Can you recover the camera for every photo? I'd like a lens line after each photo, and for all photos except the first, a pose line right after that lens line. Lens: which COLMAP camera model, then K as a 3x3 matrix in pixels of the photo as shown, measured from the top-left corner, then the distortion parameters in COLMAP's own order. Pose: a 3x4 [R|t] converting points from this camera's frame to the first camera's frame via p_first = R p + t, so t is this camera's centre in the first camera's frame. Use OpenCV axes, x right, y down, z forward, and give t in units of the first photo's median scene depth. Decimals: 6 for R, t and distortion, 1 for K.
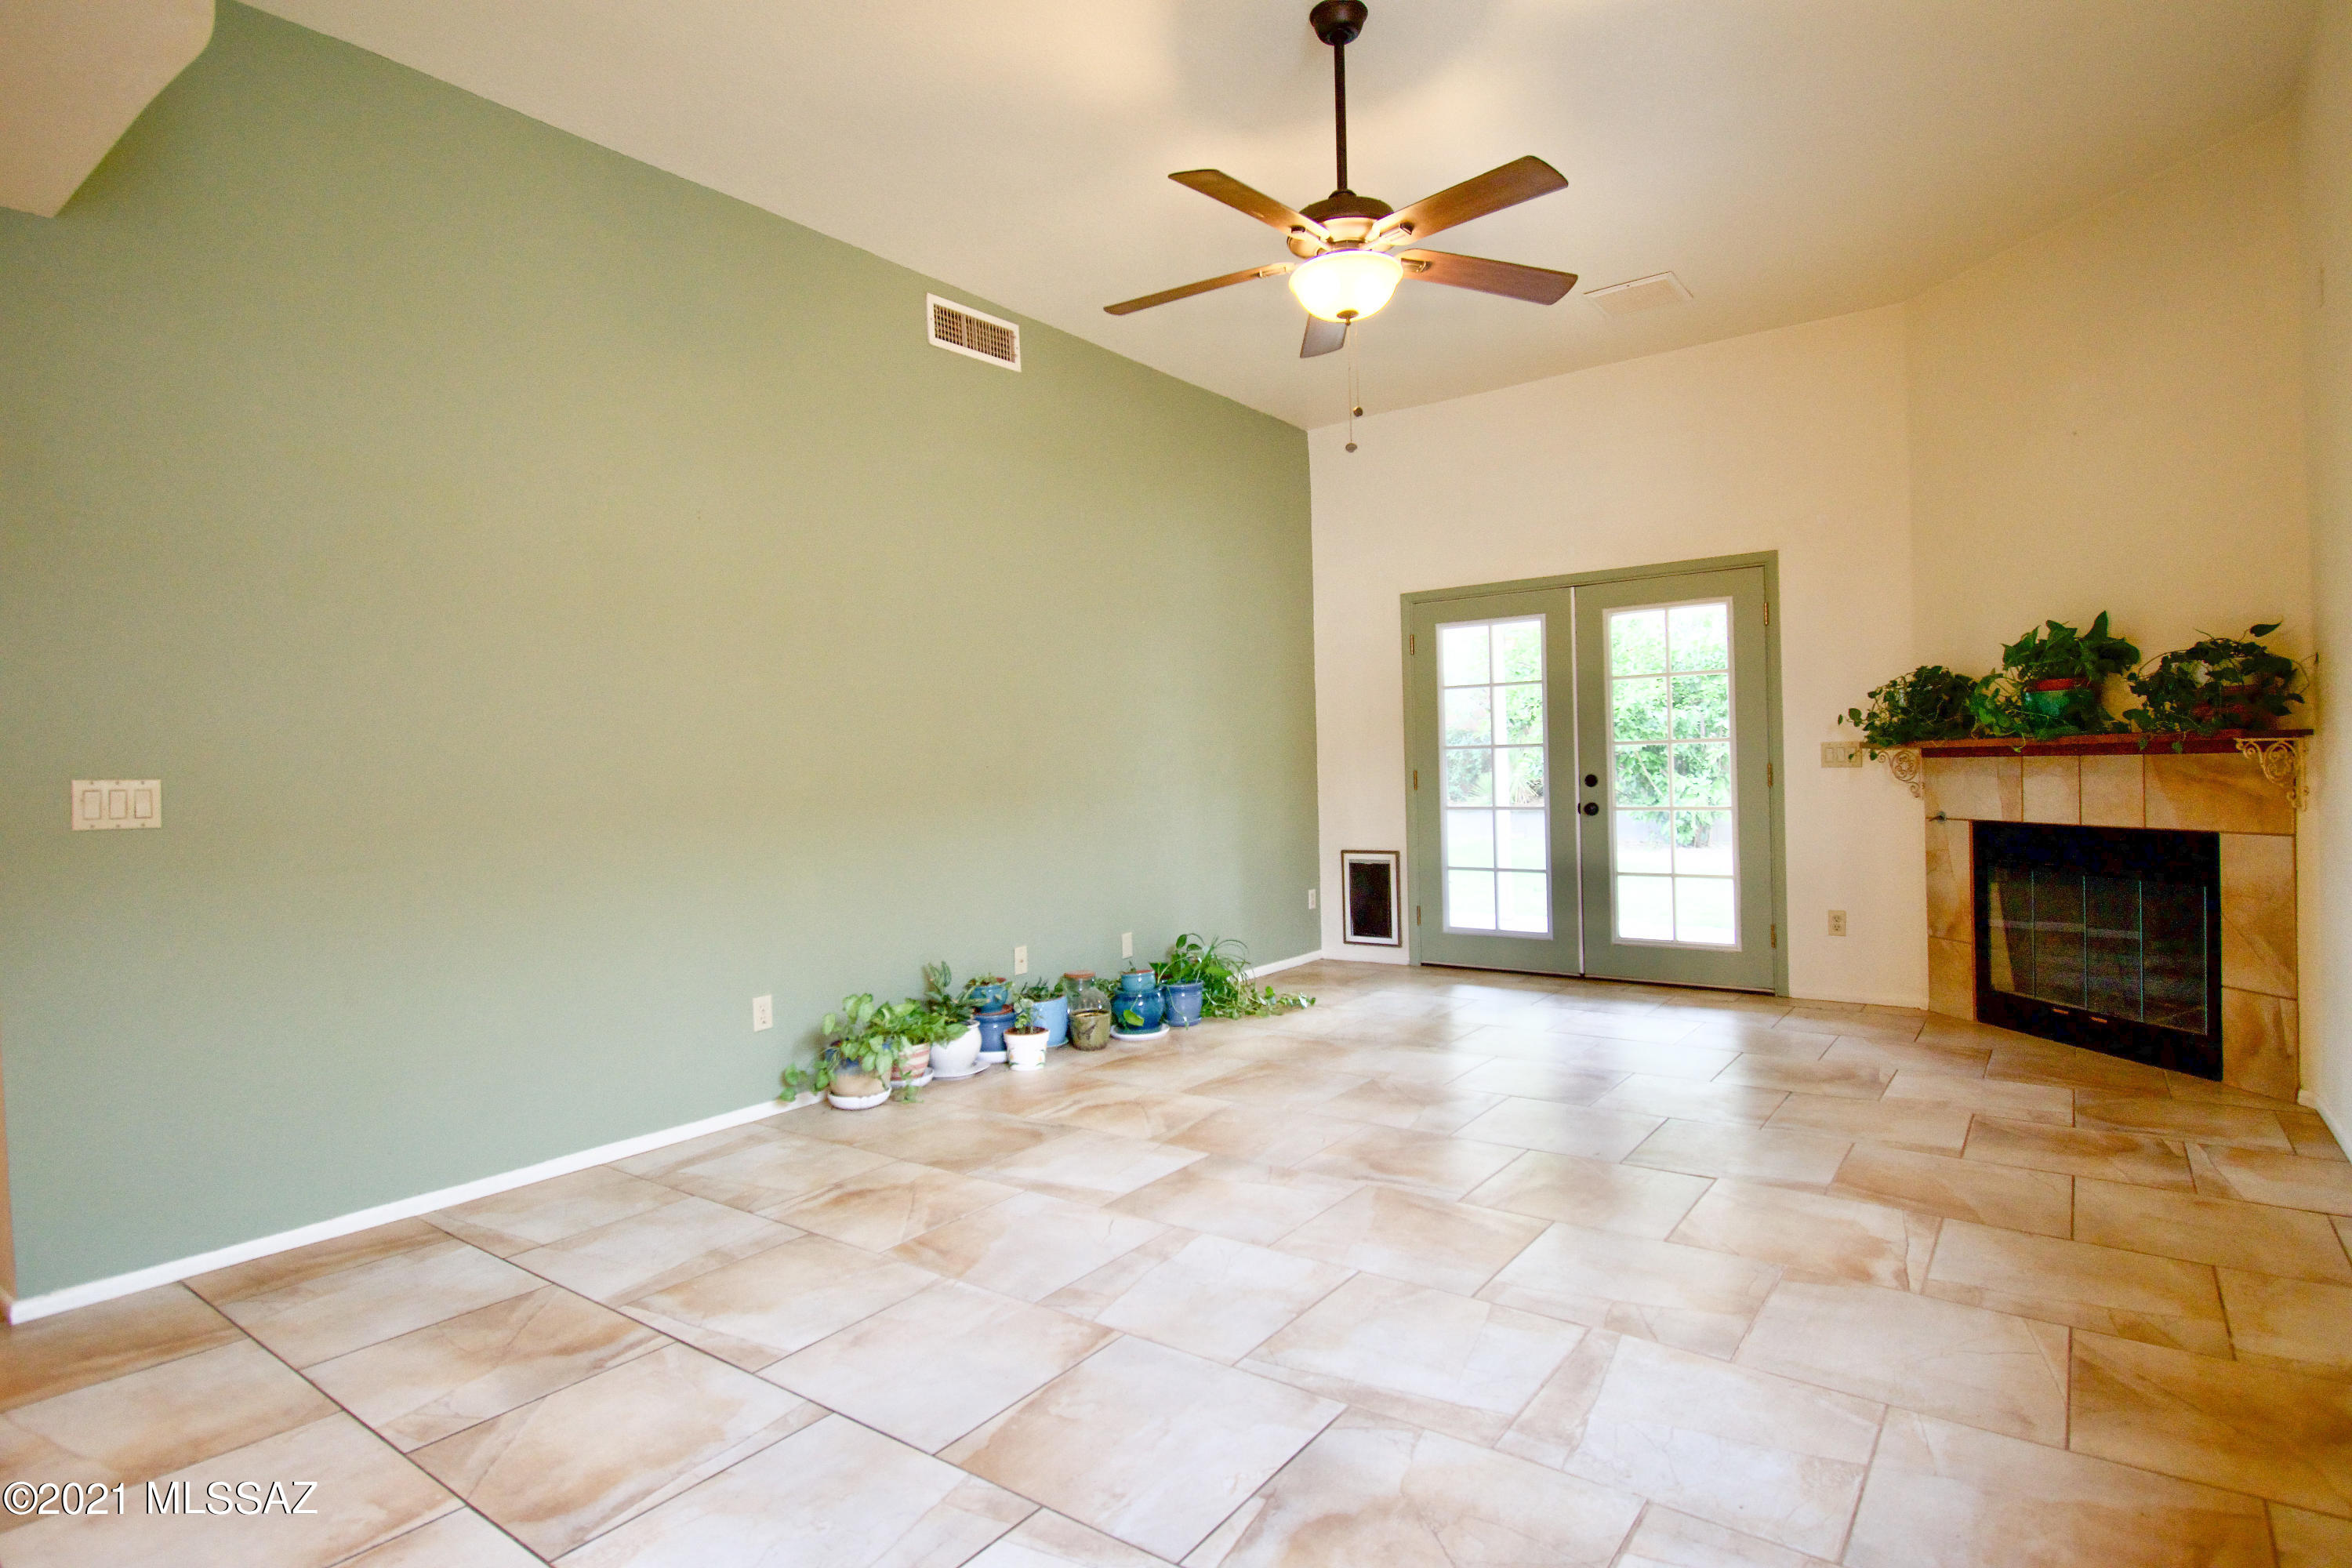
lens RADIAL K [[1210.8, 0, 1198.1], [0, 1210.8, 773.8], [0, 0, 1]] dist [0.026648, -0.038792]
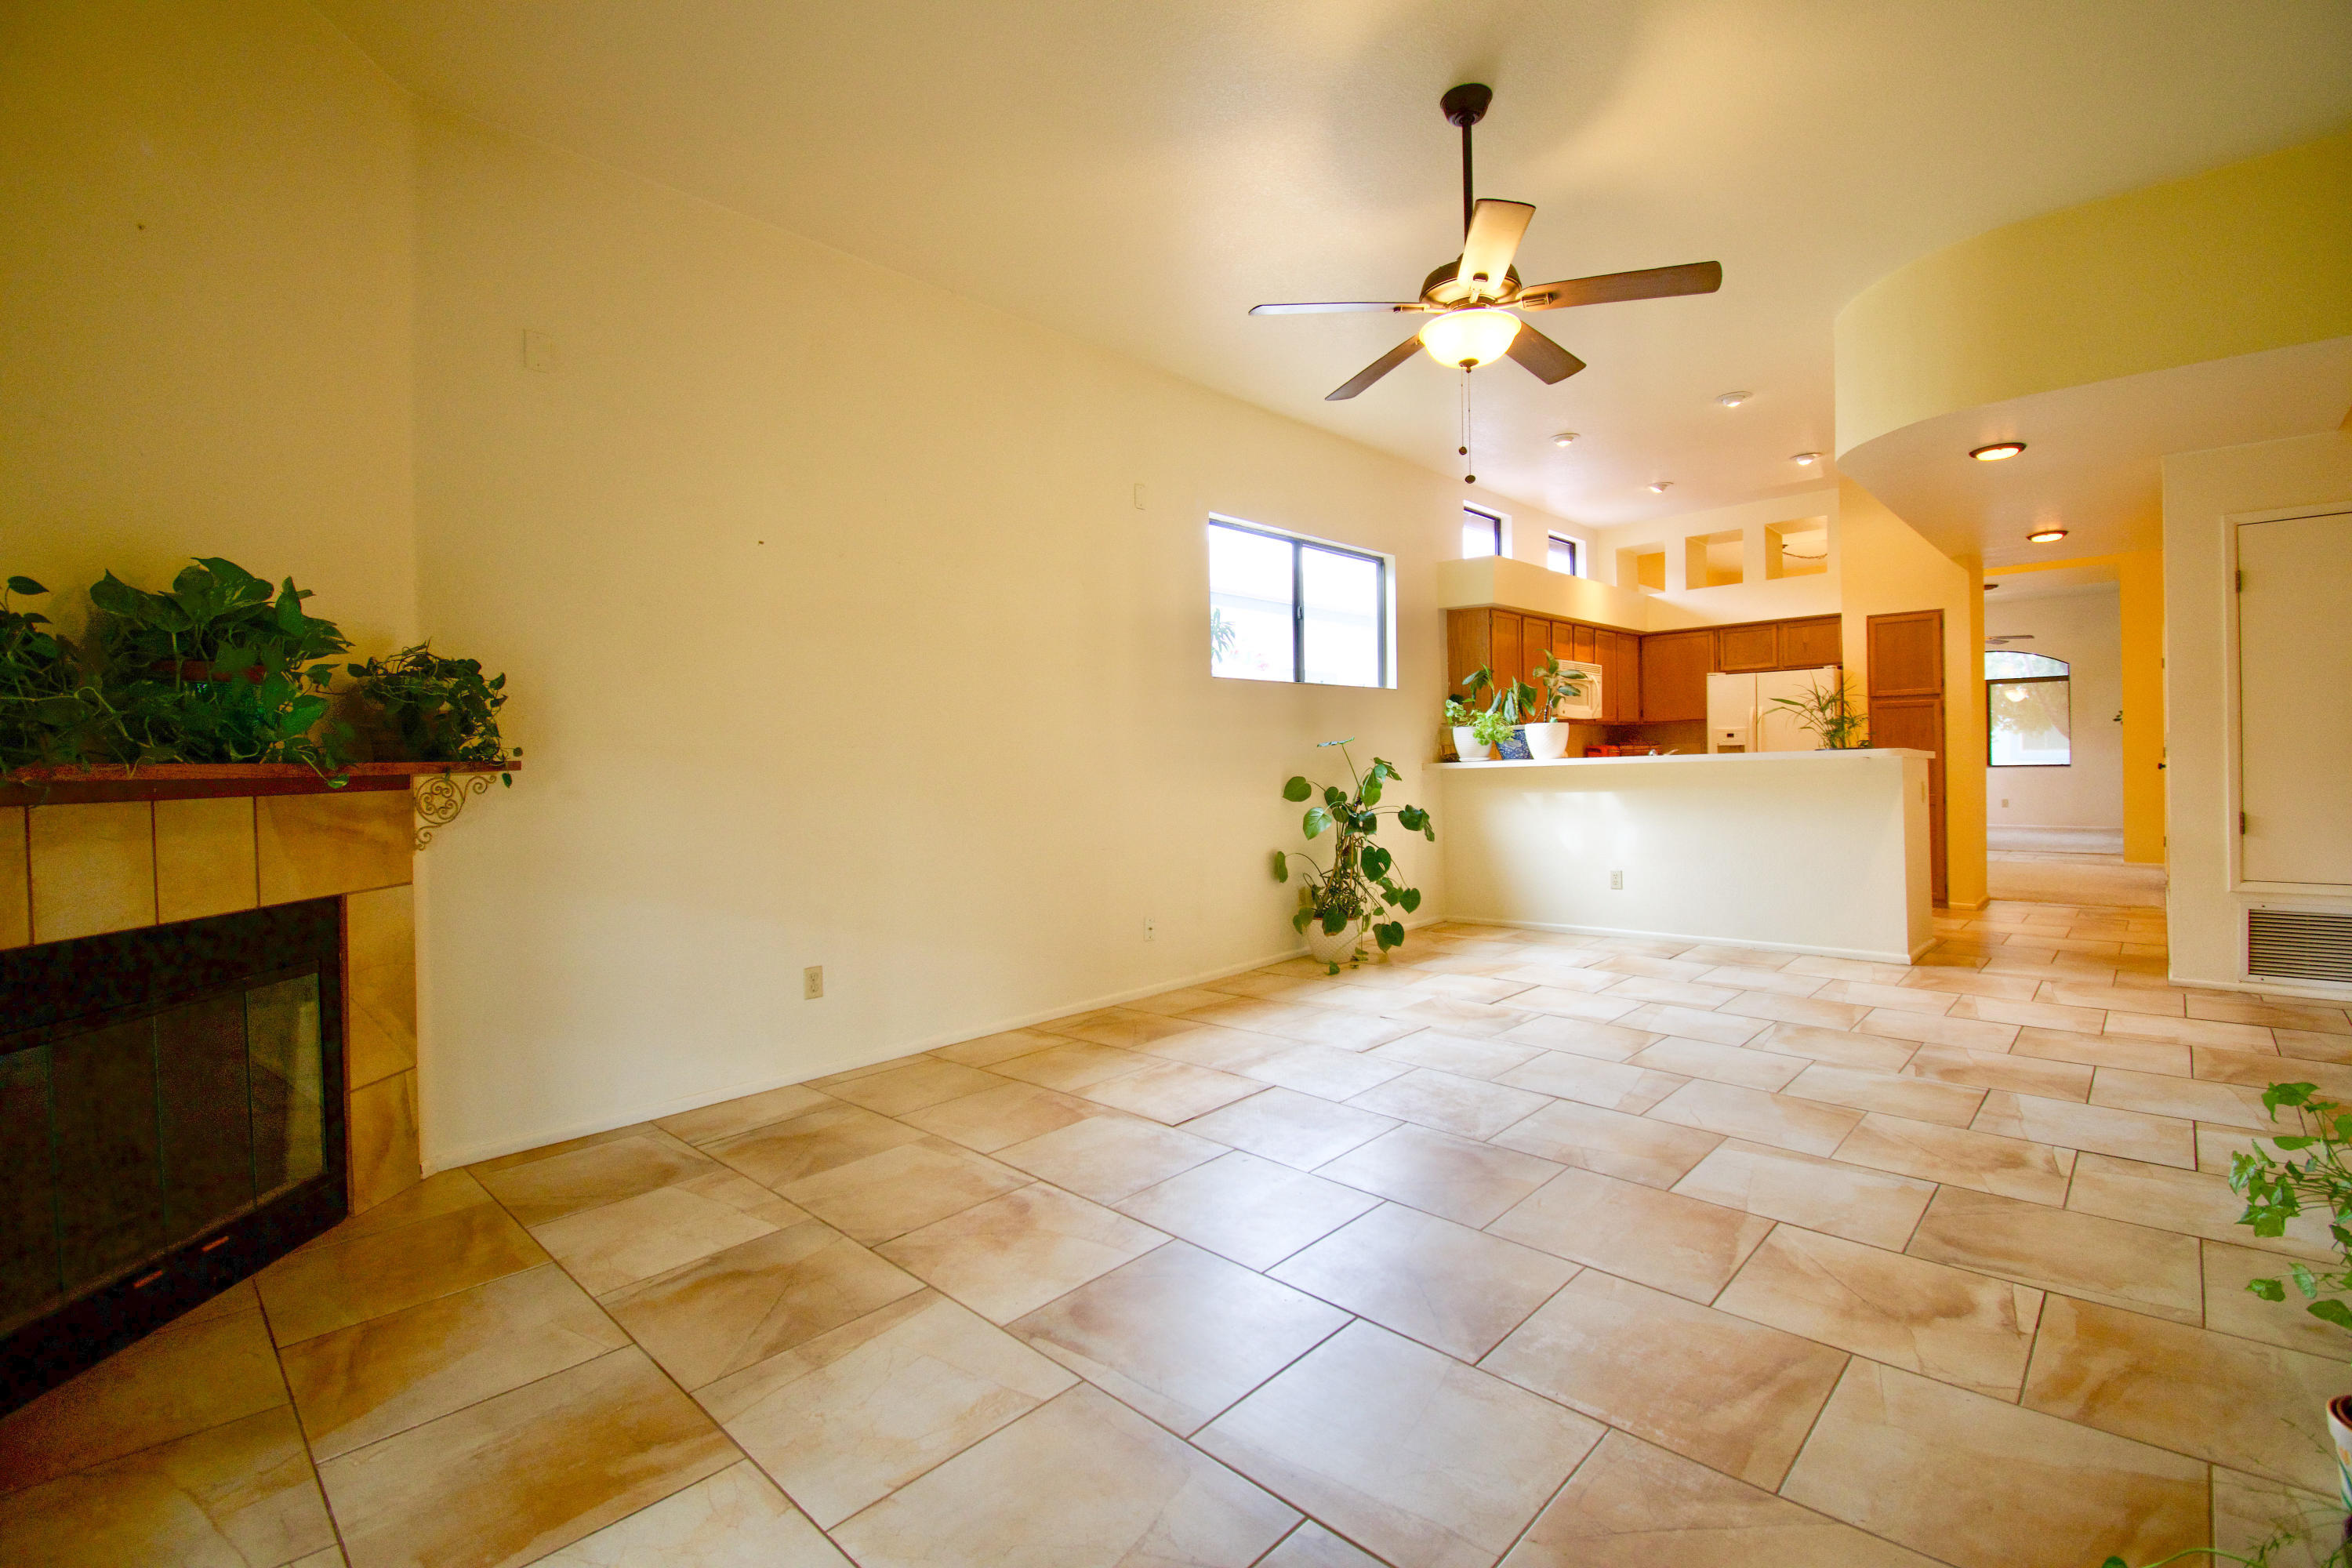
lens RADIAL K [[1031.3, 0, 1190.1], [0, 1031.3, 771.5], [0, 0, 1]] dist [0.016529, -0.024782]
pose [[-0.990313, 0.044252, 0.131616, 0.226314], [0.046289, 0.998851, 0.012449, -0.014160], [-0.130913, 0.018421, -0.991223, 1.672459]]
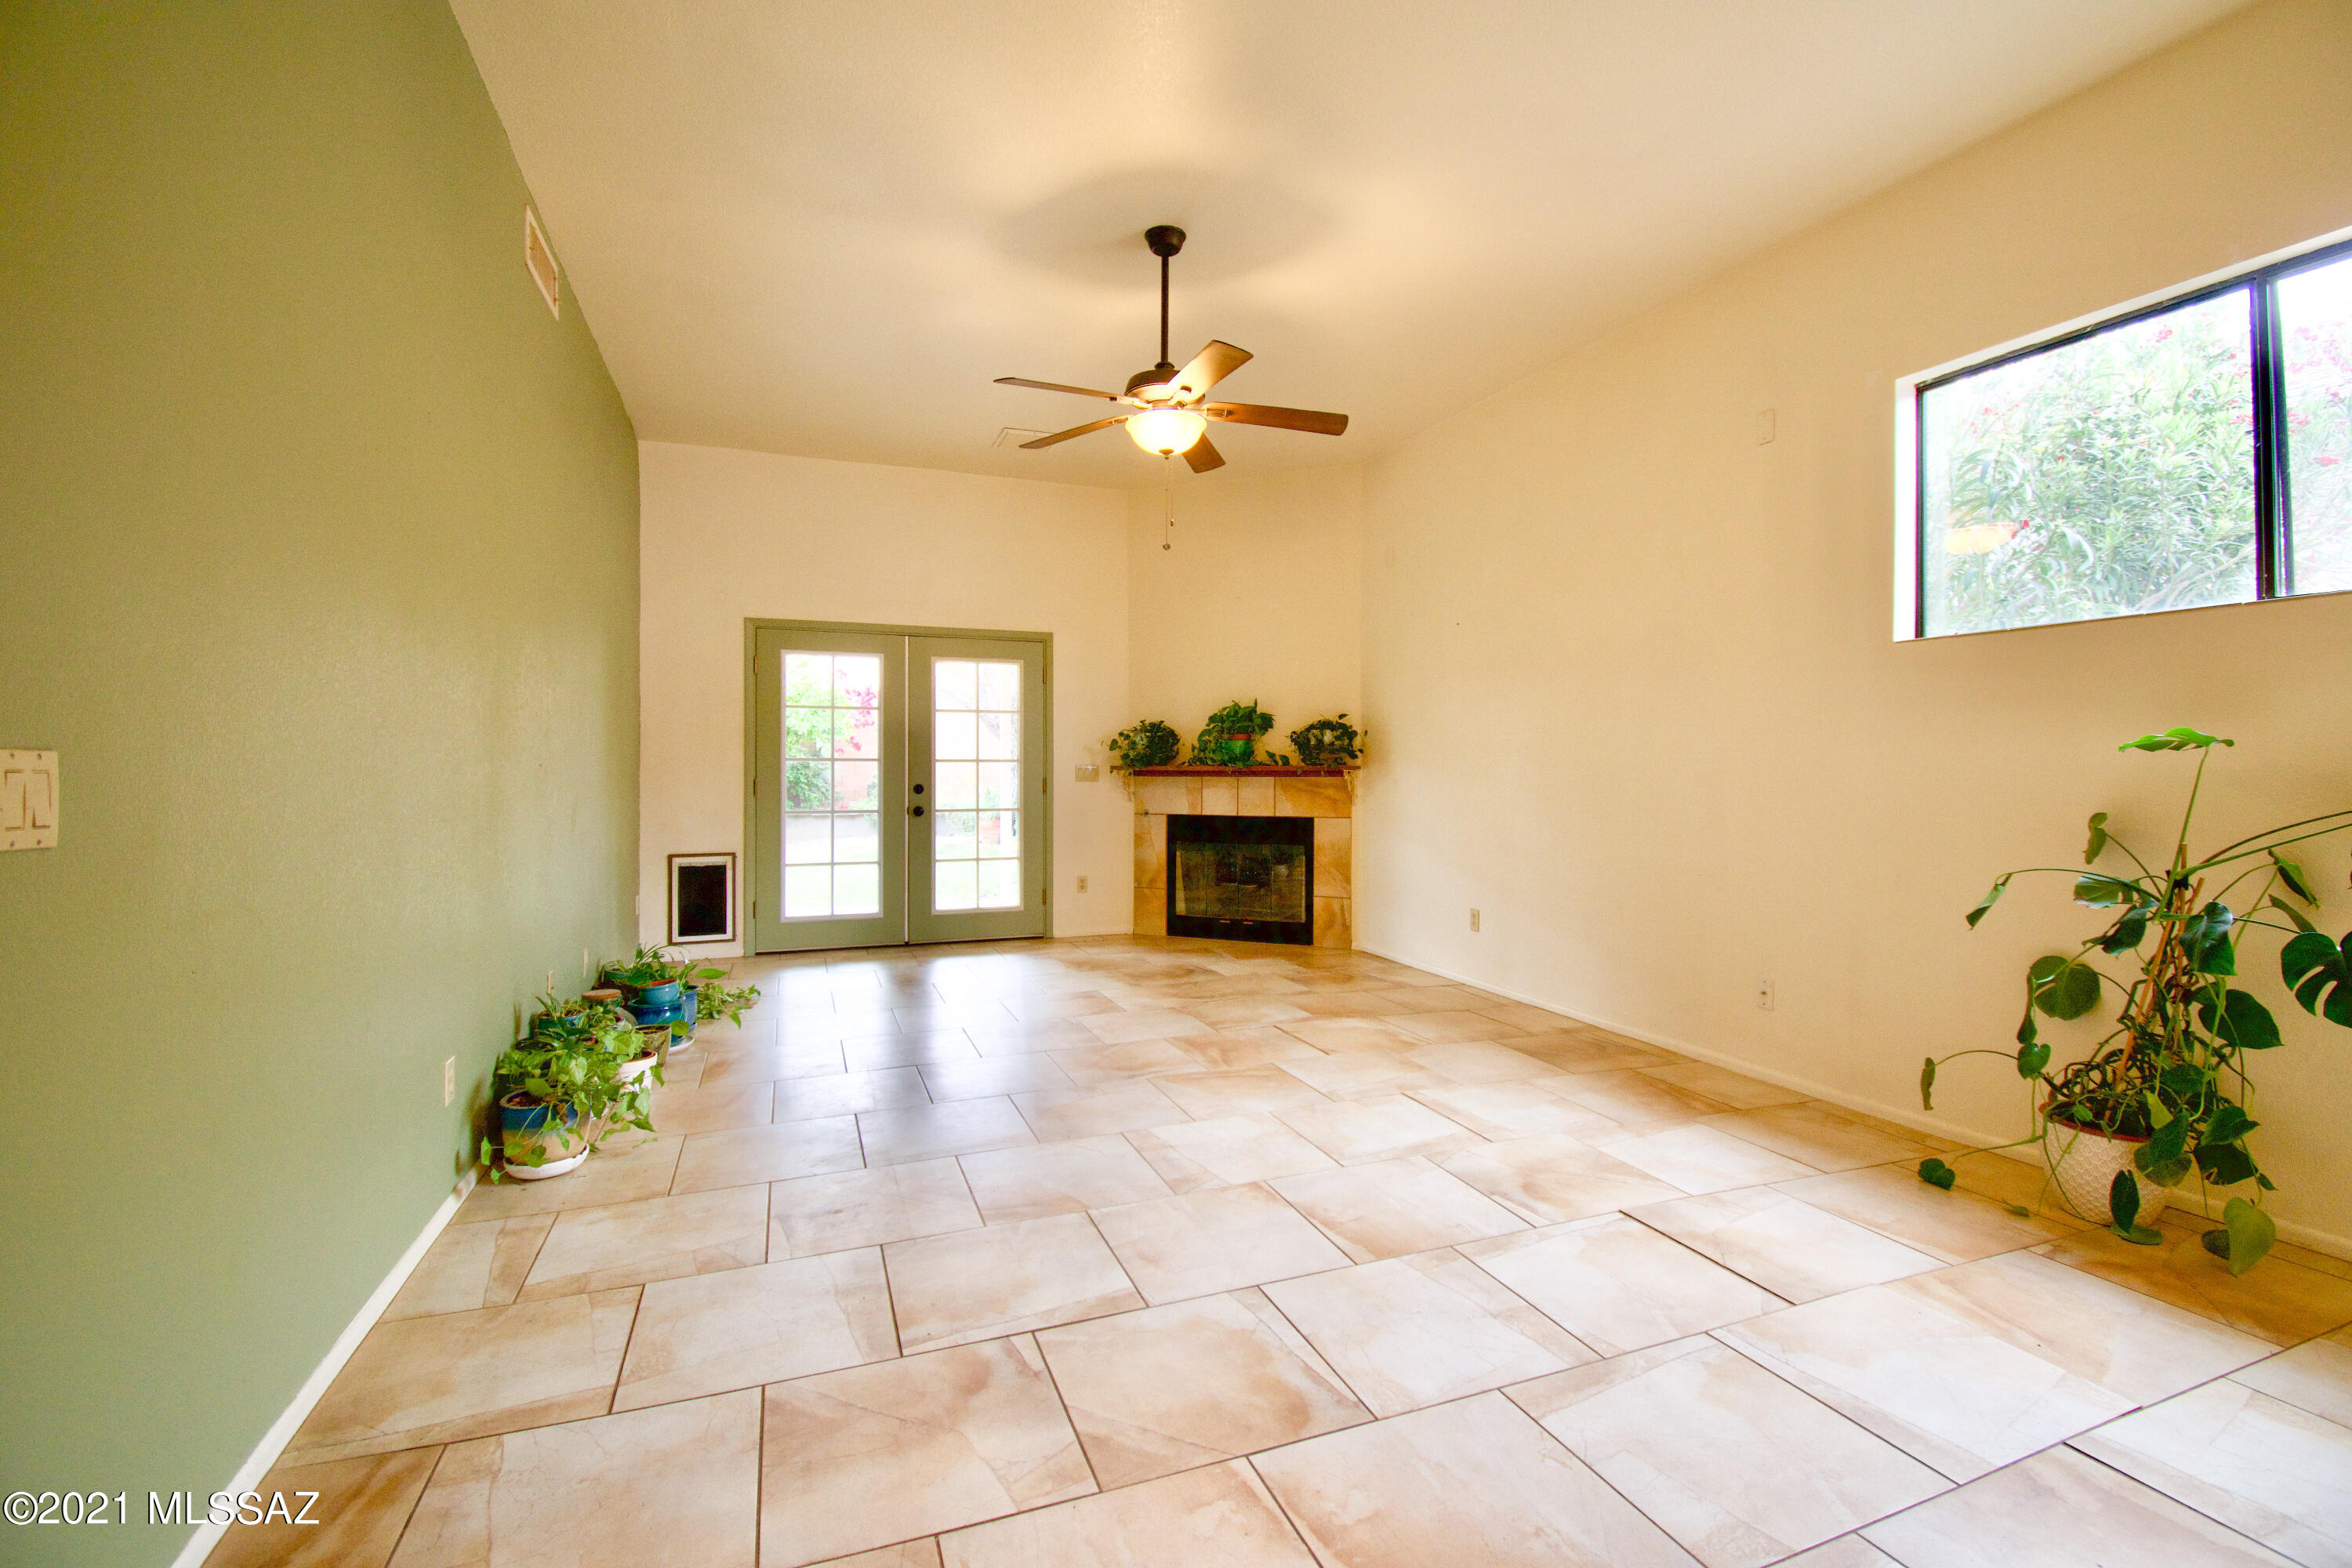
lens RADIAL K [[1031.3, 0, 1190.1], [0, 1031.3, 771.5], [0, 0, 1]] dist [0.016529, -0.024782]
pose [[0.540540, 0.023640, 0.840986, -0.710791], [-0.009573, 0.999713, -0.021949, 0.013365], [-0.841264, 0.003814, 0.540611, 0.278242]]
